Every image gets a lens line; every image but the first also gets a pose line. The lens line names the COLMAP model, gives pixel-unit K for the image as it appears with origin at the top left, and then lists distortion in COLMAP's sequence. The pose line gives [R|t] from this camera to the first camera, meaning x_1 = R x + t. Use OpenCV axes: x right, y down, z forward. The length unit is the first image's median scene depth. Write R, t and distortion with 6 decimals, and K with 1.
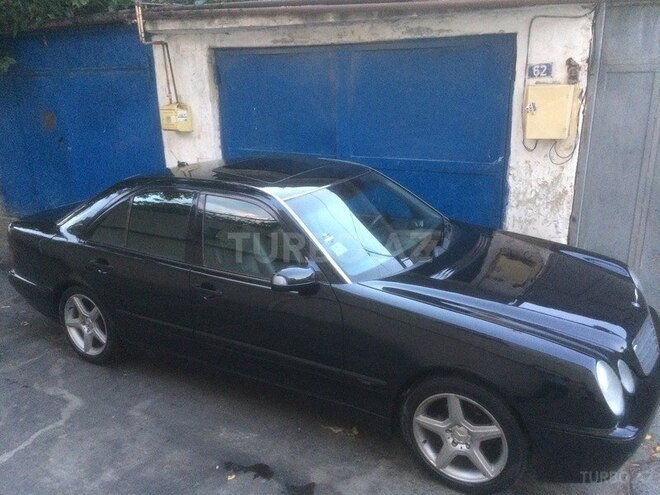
lens RADIAL K [[566.3, 0, 333.1], [0, 566.3, 245.7], [0, 0, 1]] dist [0.055077, -0.070121]
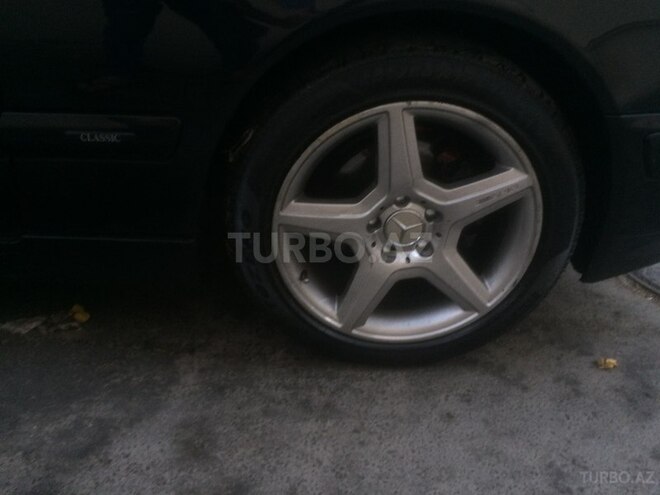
lens RADIAL K [[566.3, 0, 330.7], [0, 566.3, 246.6], [0, 0, 1]] dist [0.055077, -0.070121]
pose [[0.835478, -0.224618, 0.501521, -0.001637], [0.112794, 0.963310, 0.243538, 0.164582], [-0.537823, -0.146902, 0.830160, 0.474480]]
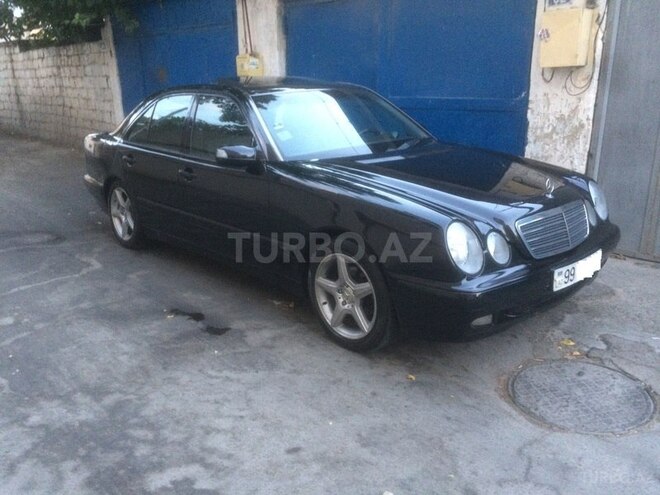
lens RADIAL K [[566.3, 0, 329.3], [0, 566.3, 243.7], [0, 0, 1]] dist [0.055077, -0.070121]
pose [[0.958568, 0.089051, -0.270586, 0.311779], [-0.090564, 0.995867, 0.006916, 0.151441], [0.270084, 0.017876, 0.962671, -0.036657]]
